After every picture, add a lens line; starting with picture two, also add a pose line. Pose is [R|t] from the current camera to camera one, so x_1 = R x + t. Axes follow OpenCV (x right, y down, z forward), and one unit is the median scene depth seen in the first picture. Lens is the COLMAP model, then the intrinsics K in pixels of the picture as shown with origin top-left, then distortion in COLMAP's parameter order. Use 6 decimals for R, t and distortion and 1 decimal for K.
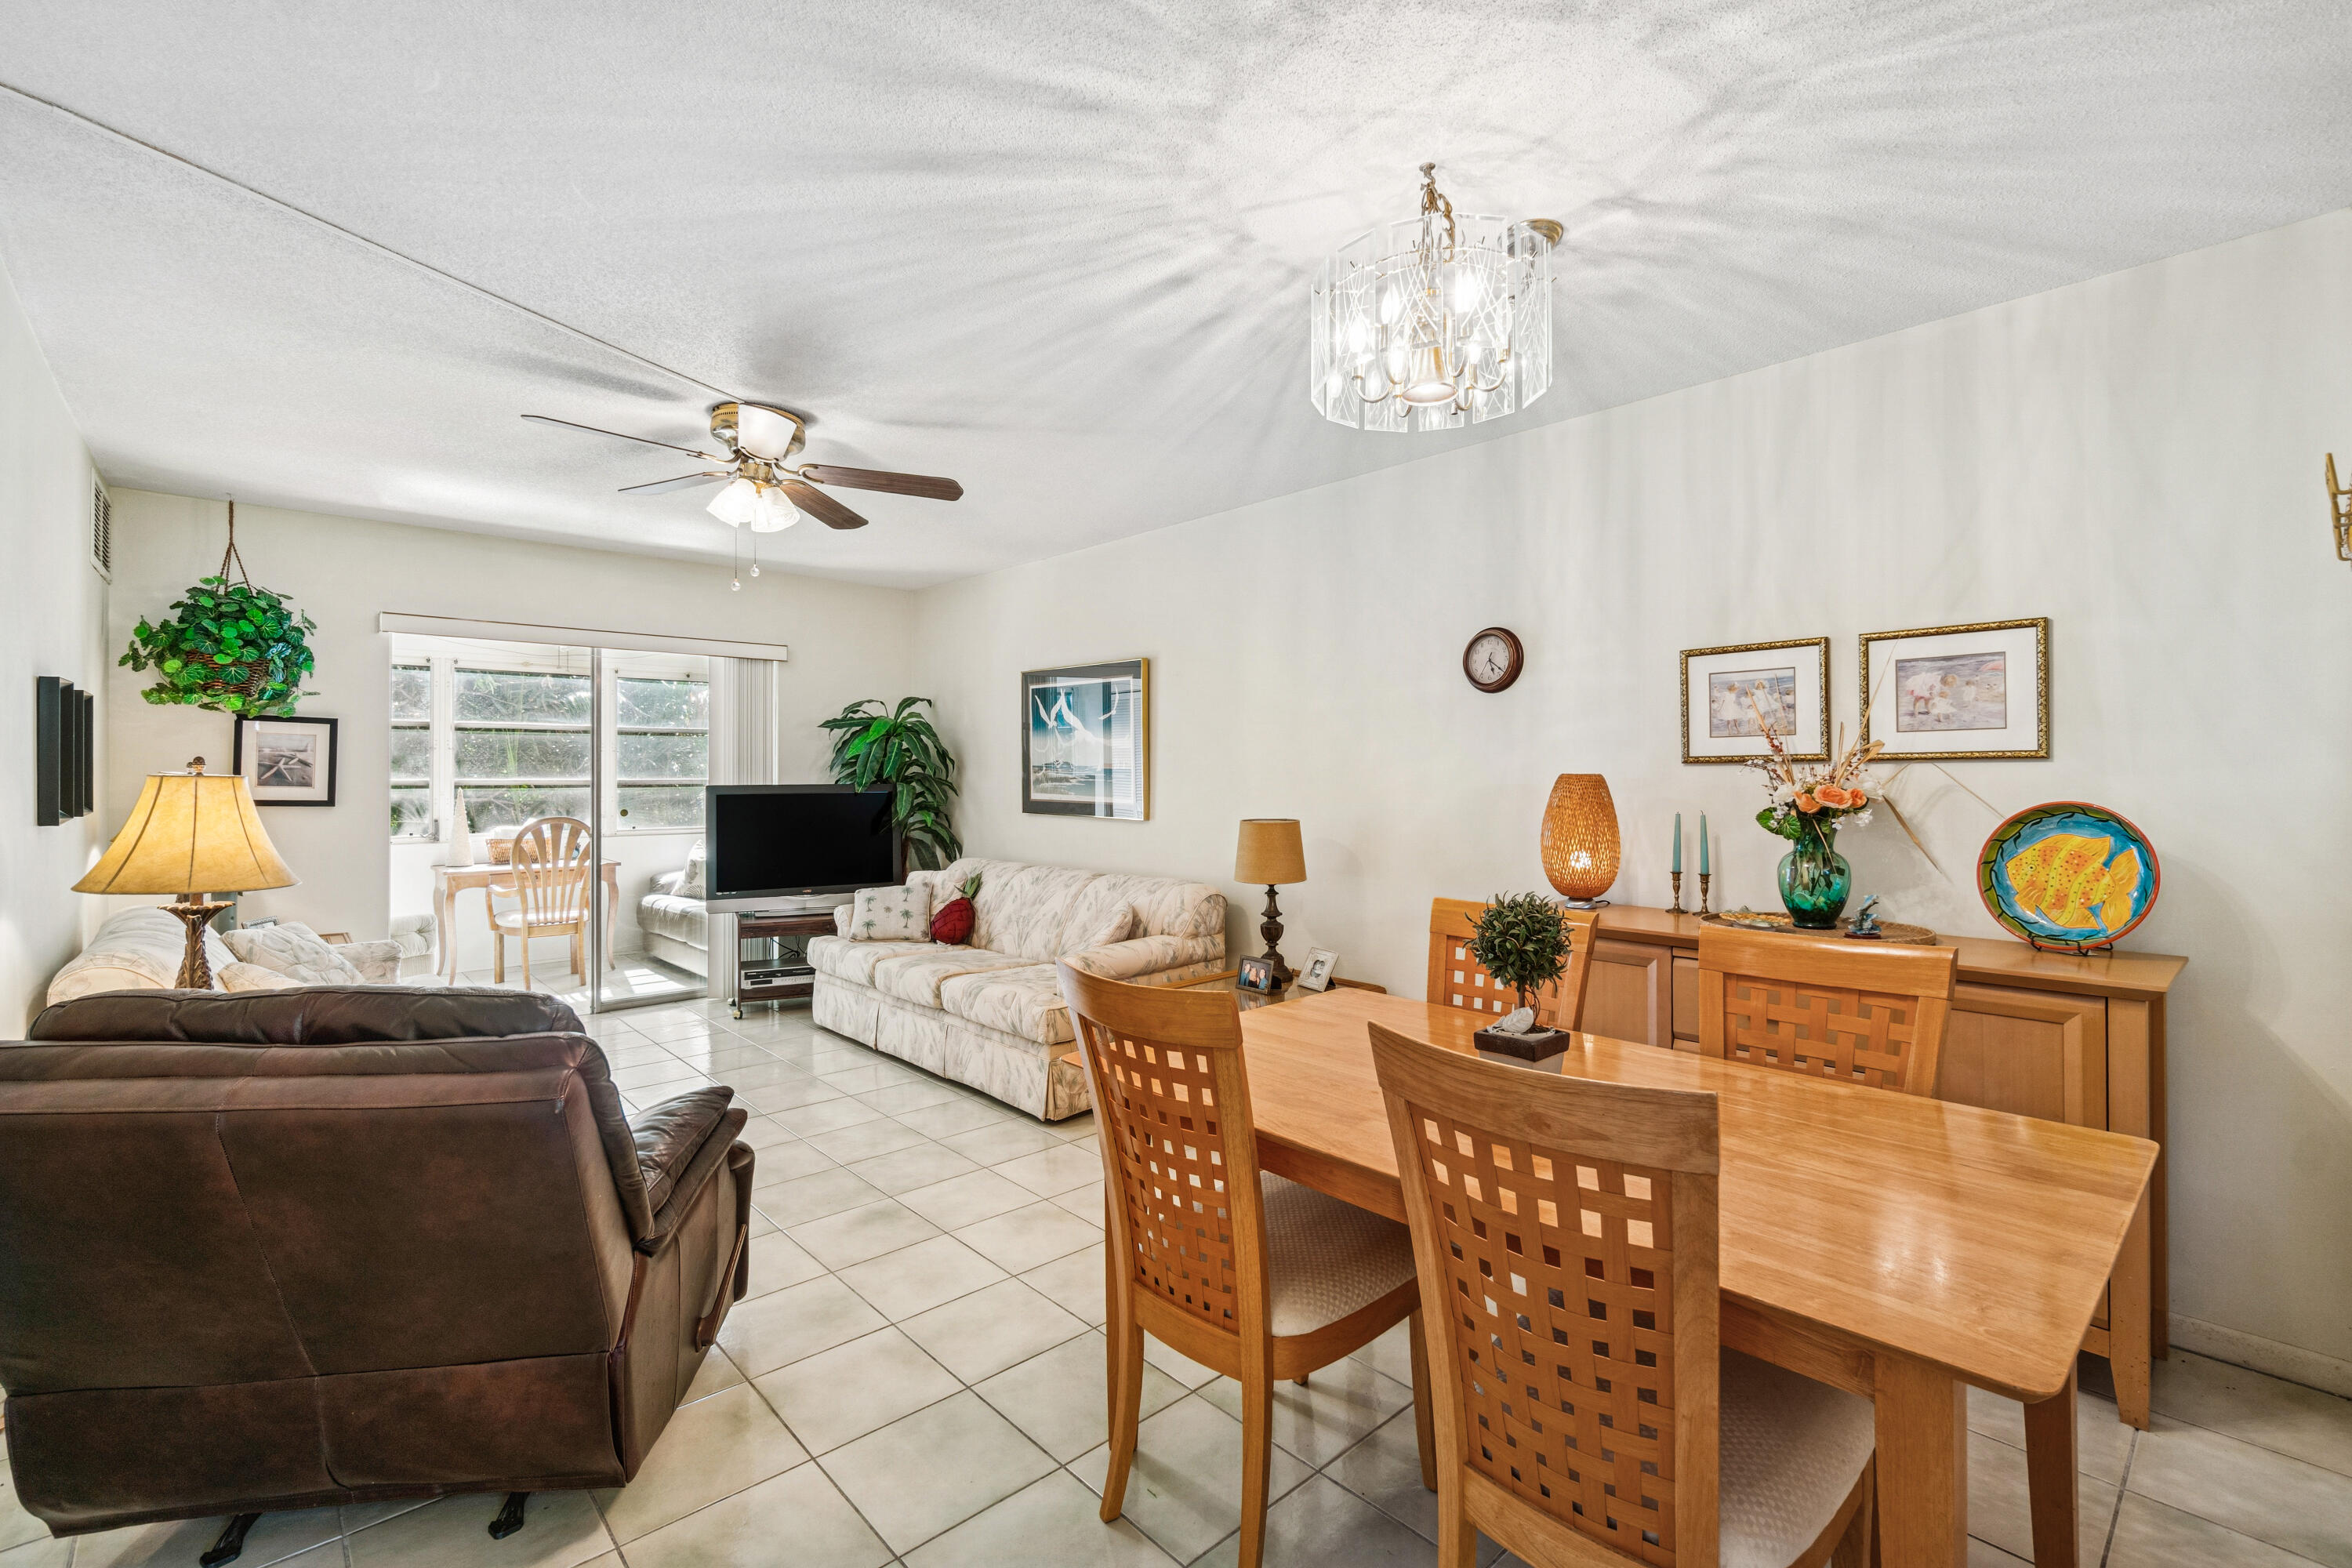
lens RADIAL K [[1053.7, 0, 1201.7], [0, 1053.7, 772.2], [0, 0, 1]] dist [-0.008743, 0.002612]
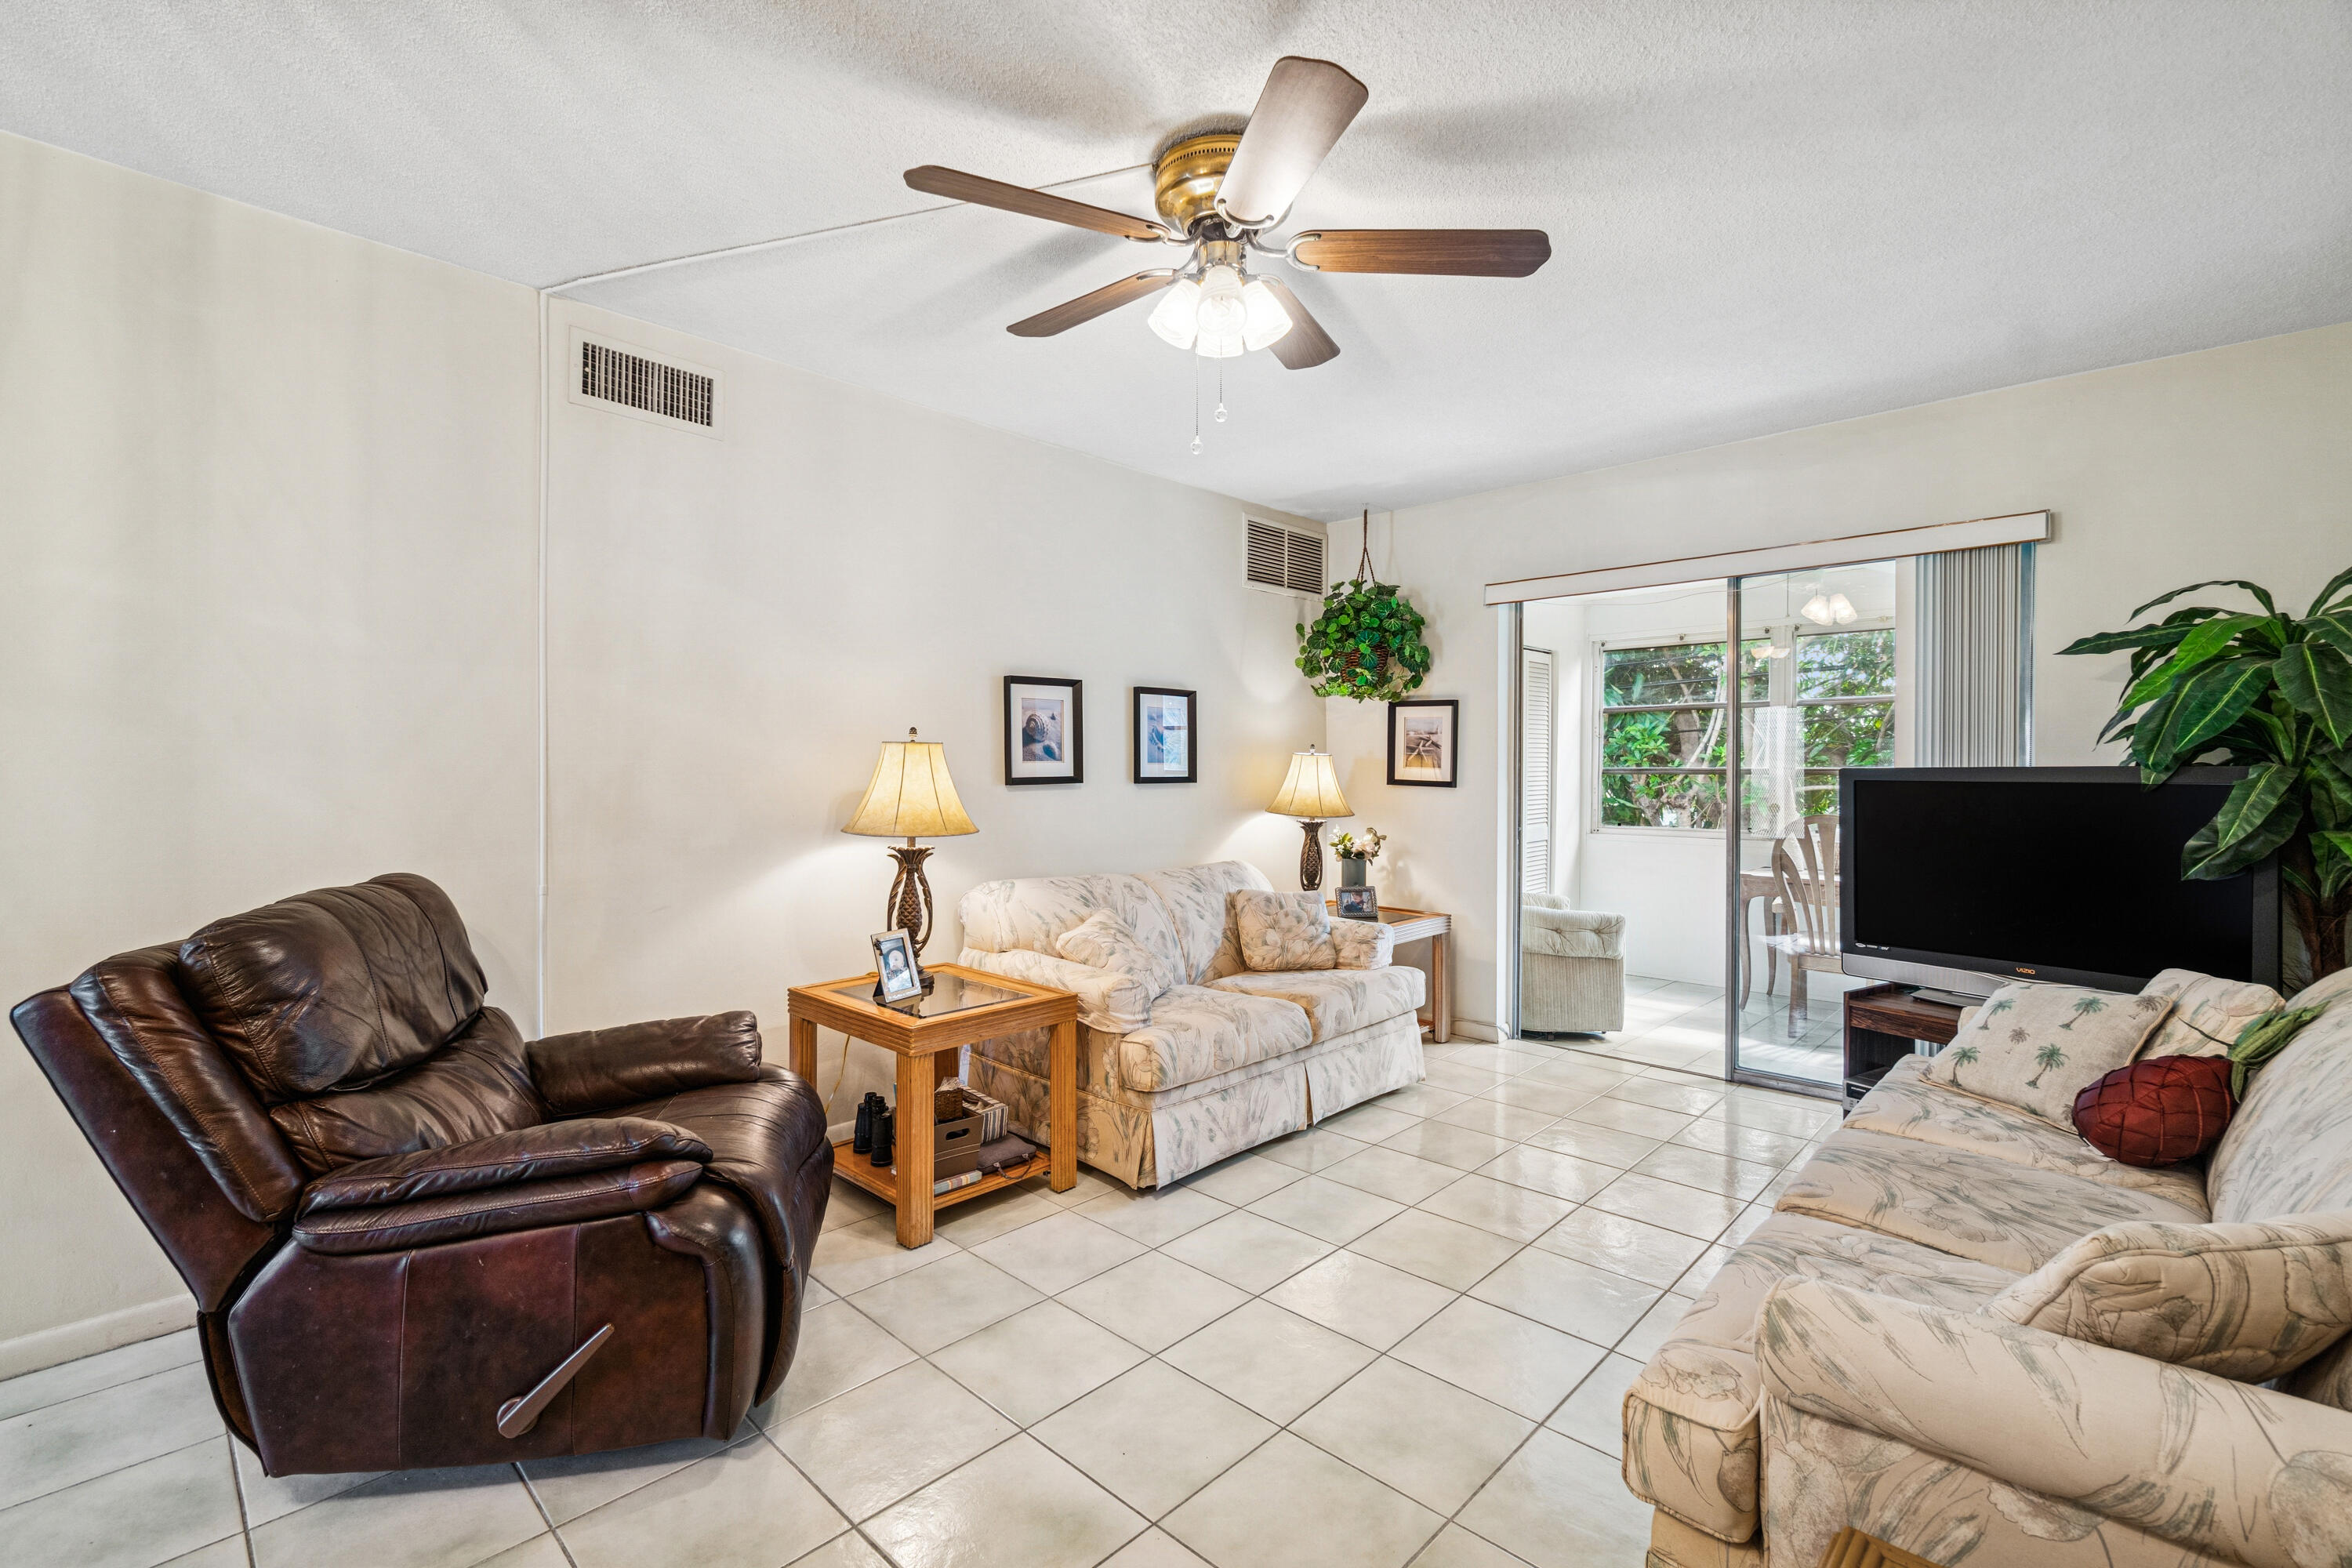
lens RADIAL K [[1053.7, 0, 1161.5], [0, 1053.7, 778.7], [0, 0, 1]] dist [-0.008743, 0.002612]
pose [[0.044682, 0.006164, -0.998982, 0.148611], [-0.003586, 0.999976, 0.006009, 0.018581], [0.998995, 0.003314, 0.044703, 0.645975]]
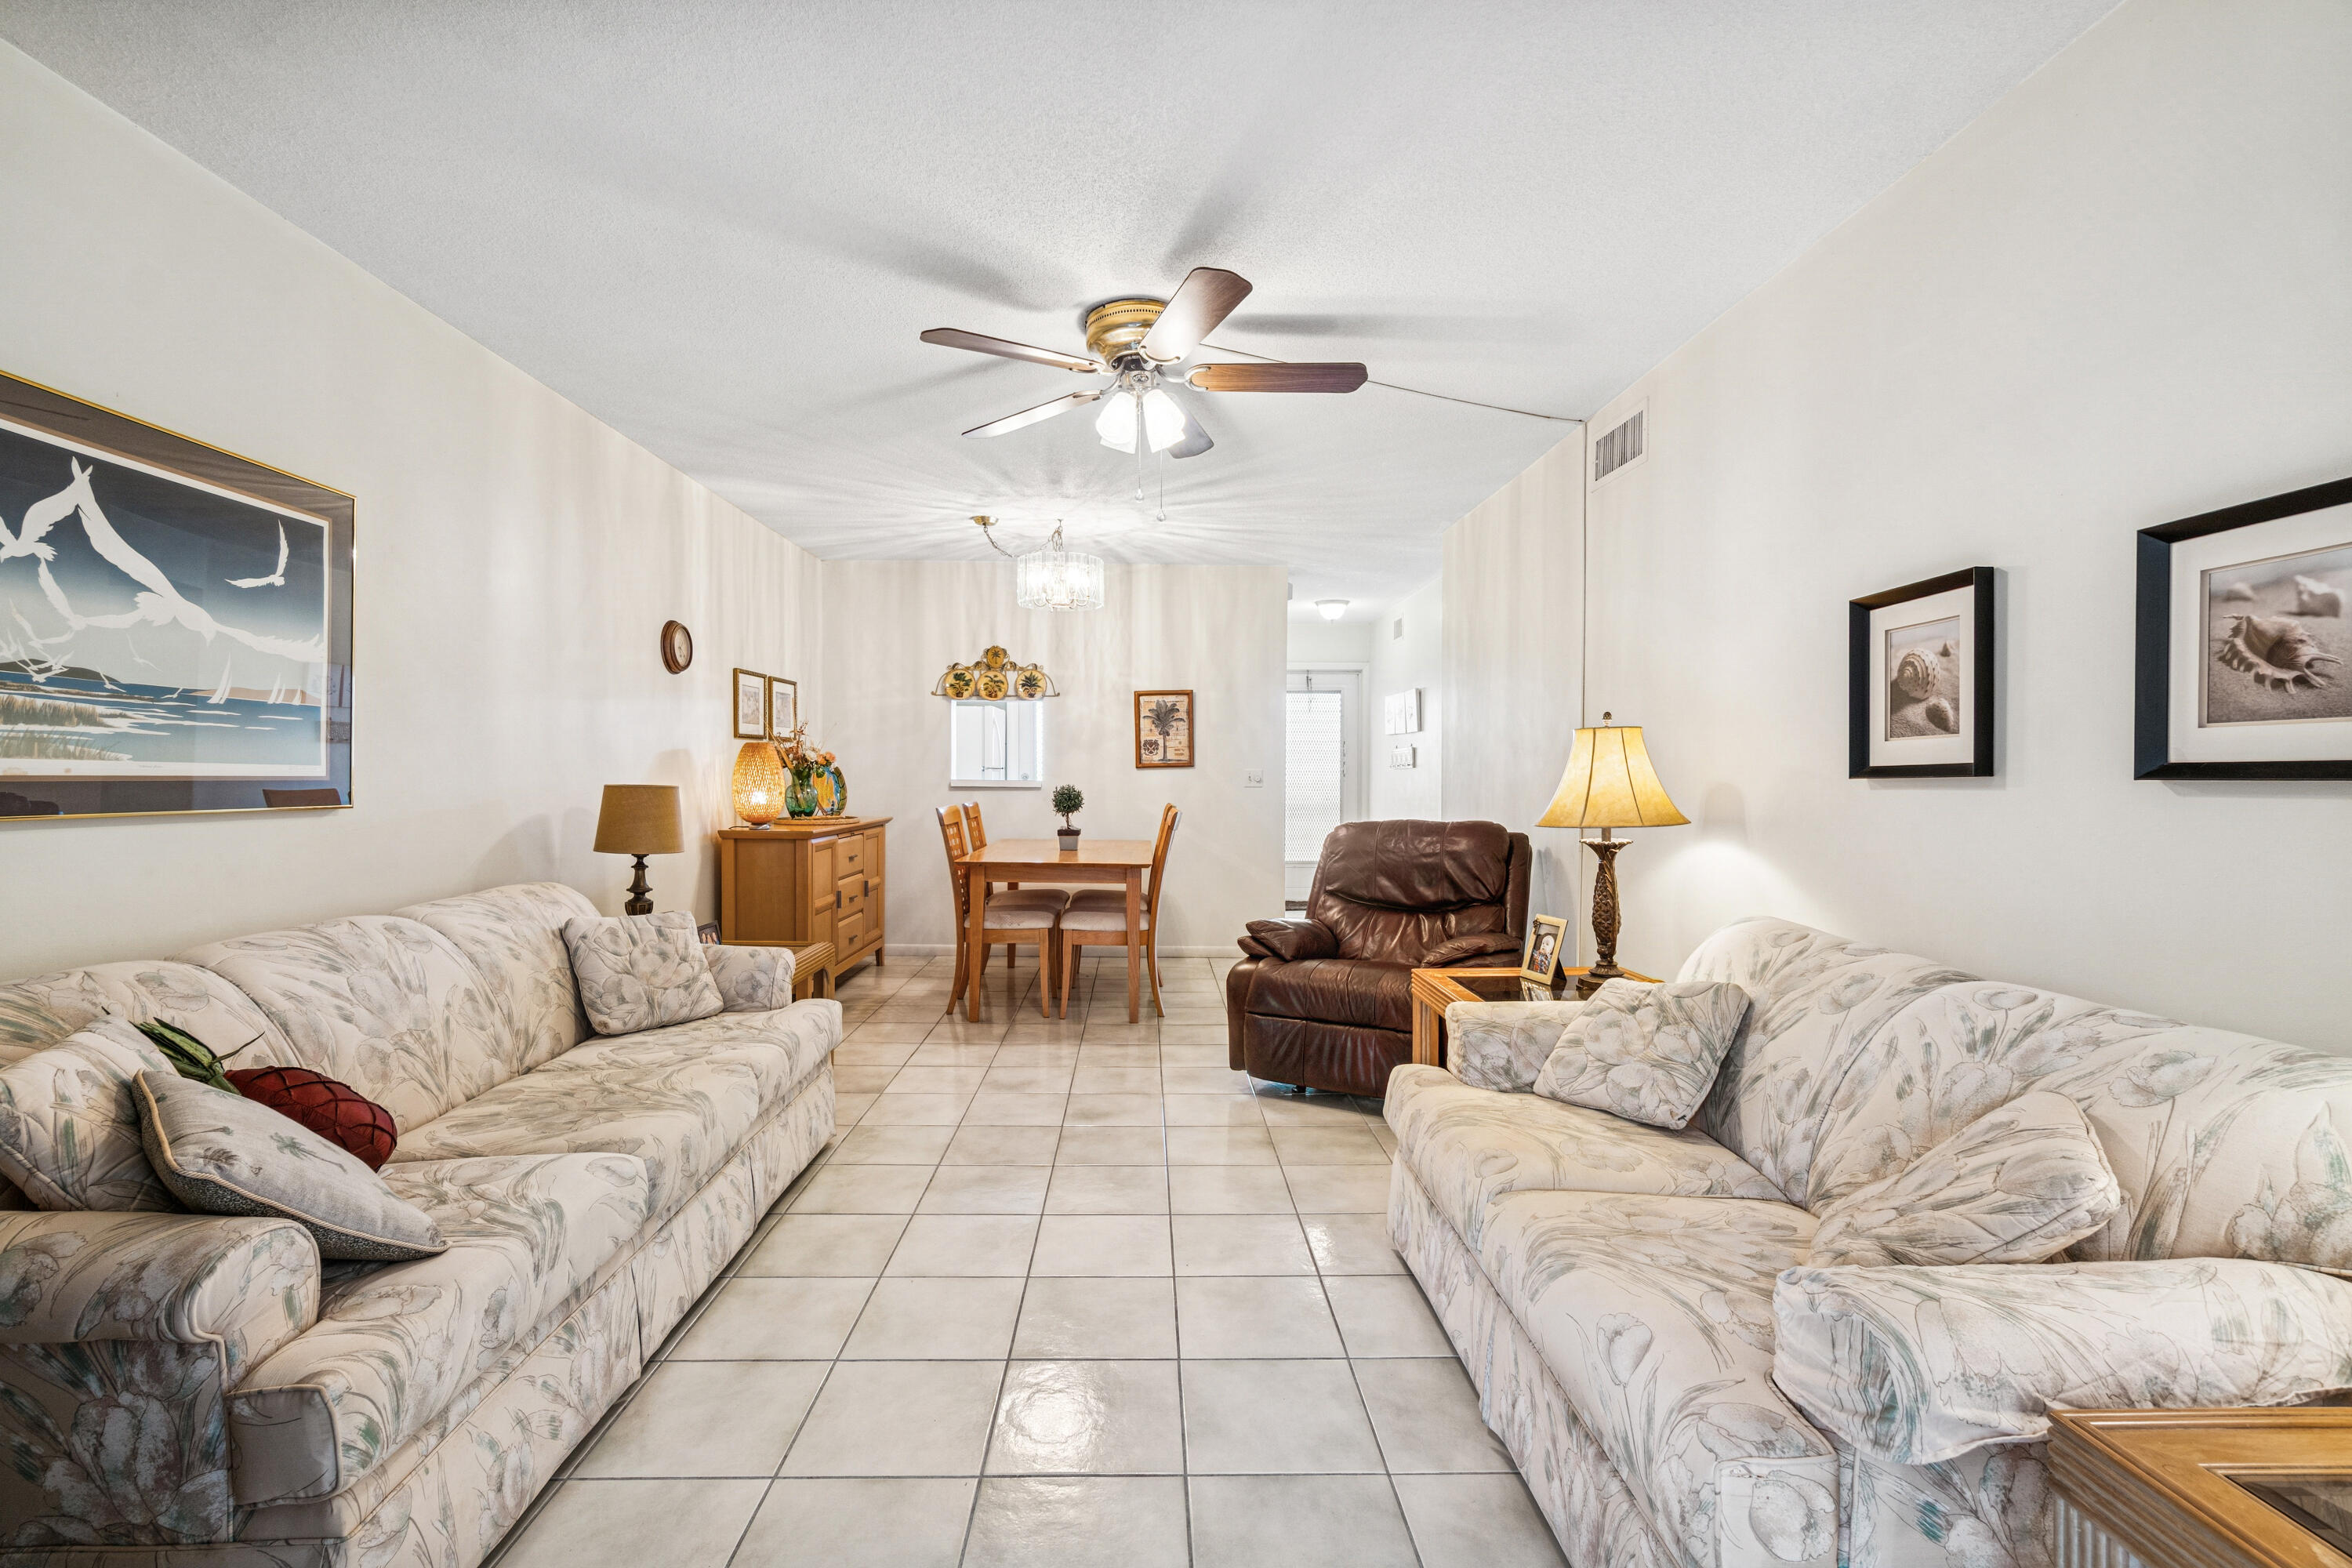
lens RADIAL K [[1053.7, 0, 1169.2], [0, 1053.7, 803.4], [0, 0, 1]] dist [-0.008743, 0.002612]
pose [[-0.750243, -0.022999, 0.660762, -0.710373], [-0.003604, 0.999522, 0.030699, 0.026339], [-0.661152, 0.020651, -0.749968, 1.131849]]
